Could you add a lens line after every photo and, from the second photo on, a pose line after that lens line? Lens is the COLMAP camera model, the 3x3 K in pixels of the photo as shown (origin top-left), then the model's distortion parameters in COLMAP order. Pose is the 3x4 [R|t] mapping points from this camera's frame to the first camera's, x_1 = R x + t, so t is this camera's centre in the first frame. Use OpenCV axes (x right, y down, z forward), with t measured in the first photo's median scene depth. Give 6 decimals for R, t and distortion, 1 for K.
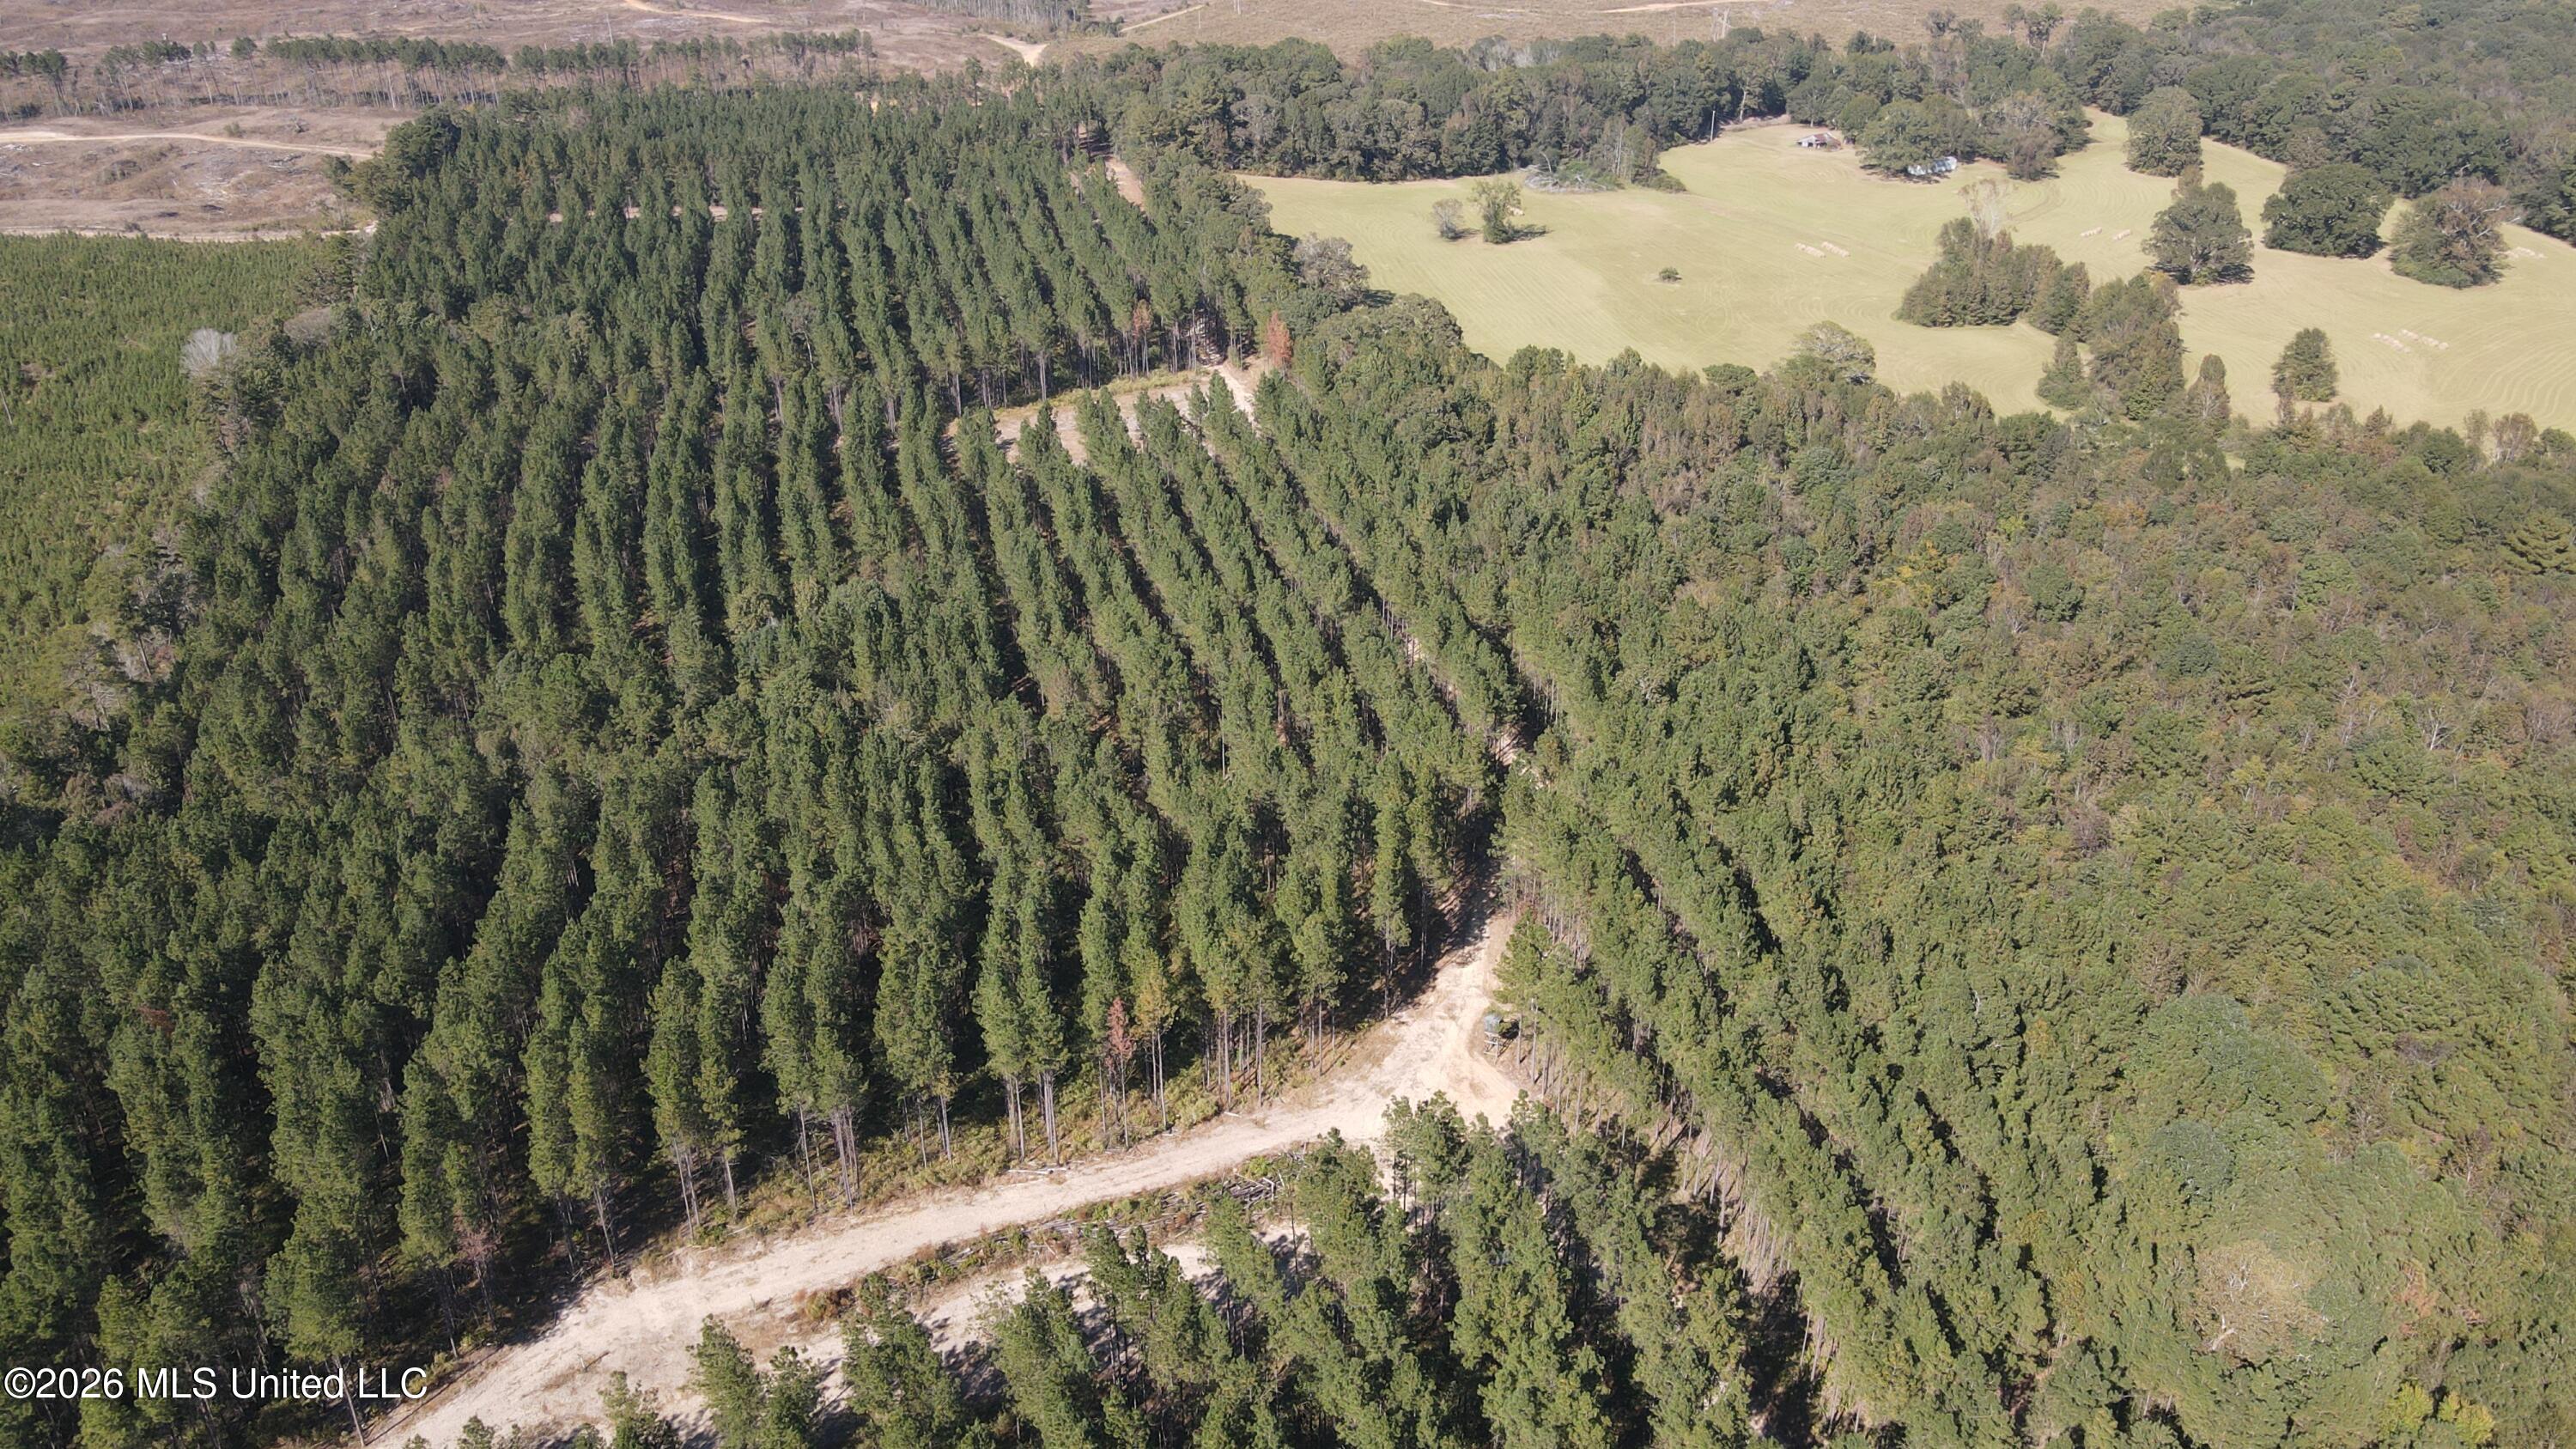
lens RADIAL K [[1906.8, 0, 1281.1], [0, 1906.8, 747.1], [0, 0, 1]] dist [-0.000209, 0.031240]
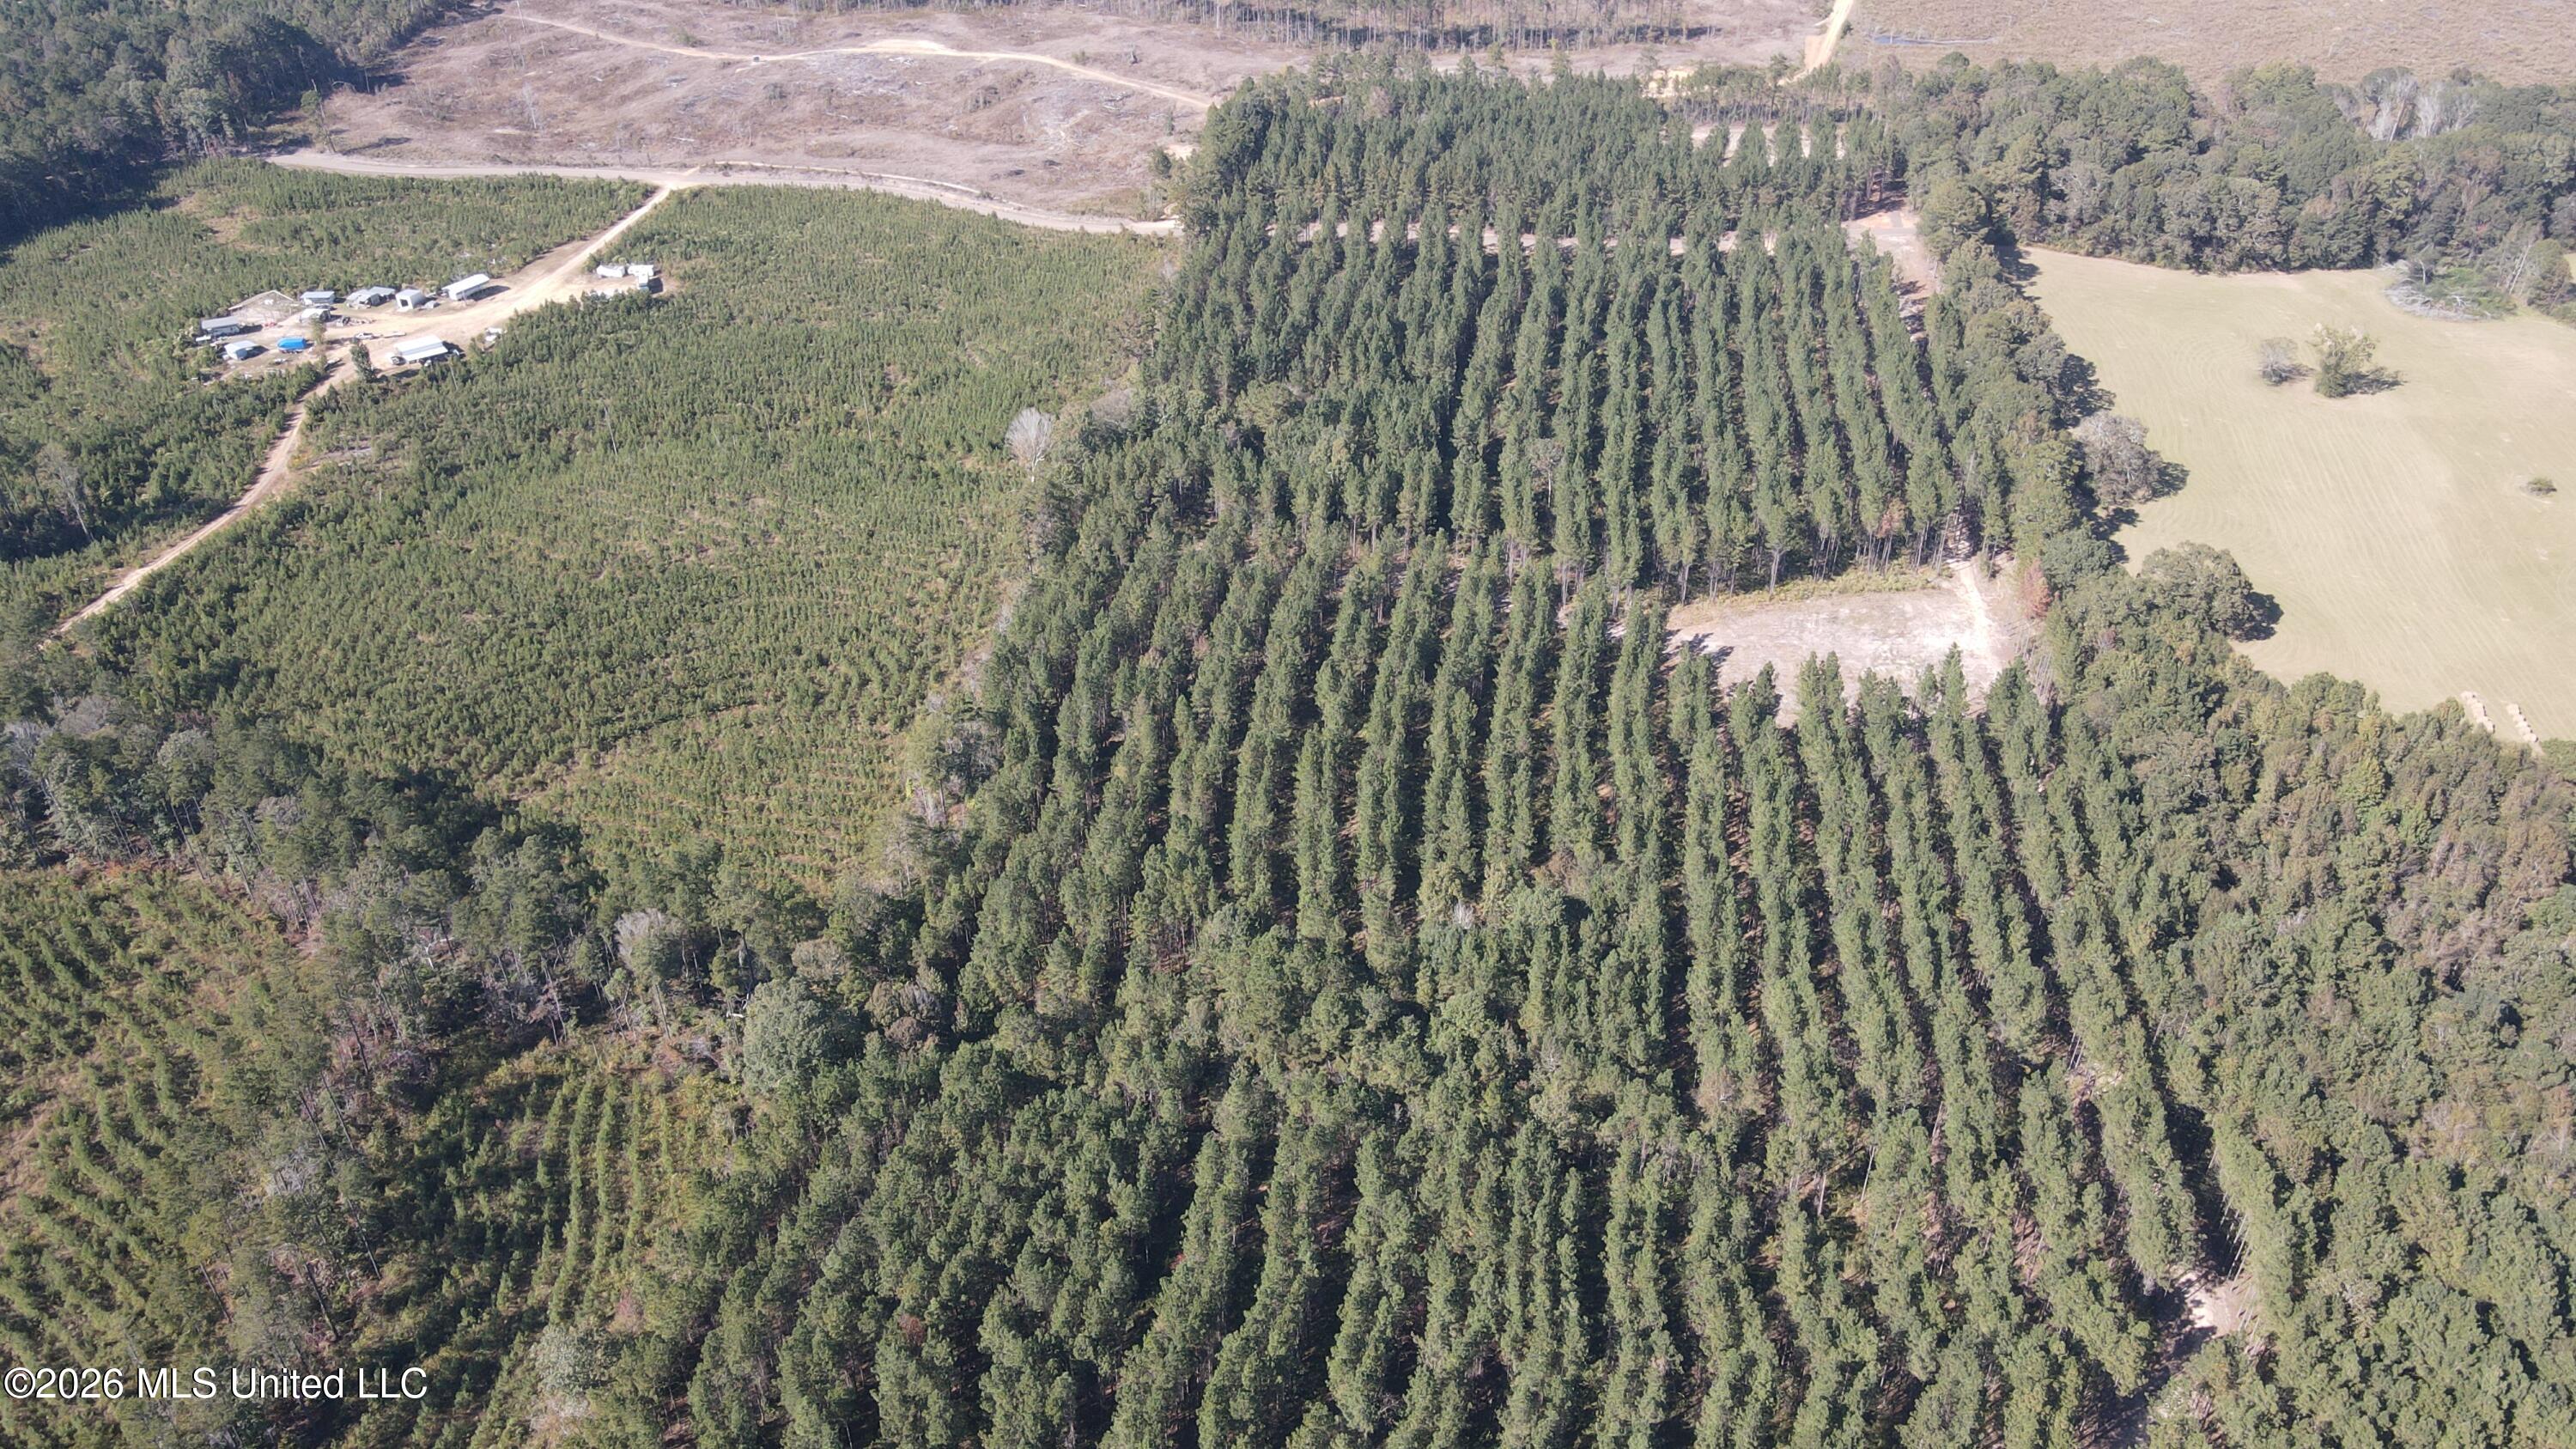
lens RADIAL K [[1906.8, 0, 1281.1], [0, 1906.8, 747.1], [0, 0, 1]] dist [-0.000209, 0.031240]
pose [[0.925459, 0.213088, -0.313239, -0.045566], [-0.173155, 0.973322, 0.150540, -0.288863], [0.336960, -0.085080, 0.937667, -0.017793]]
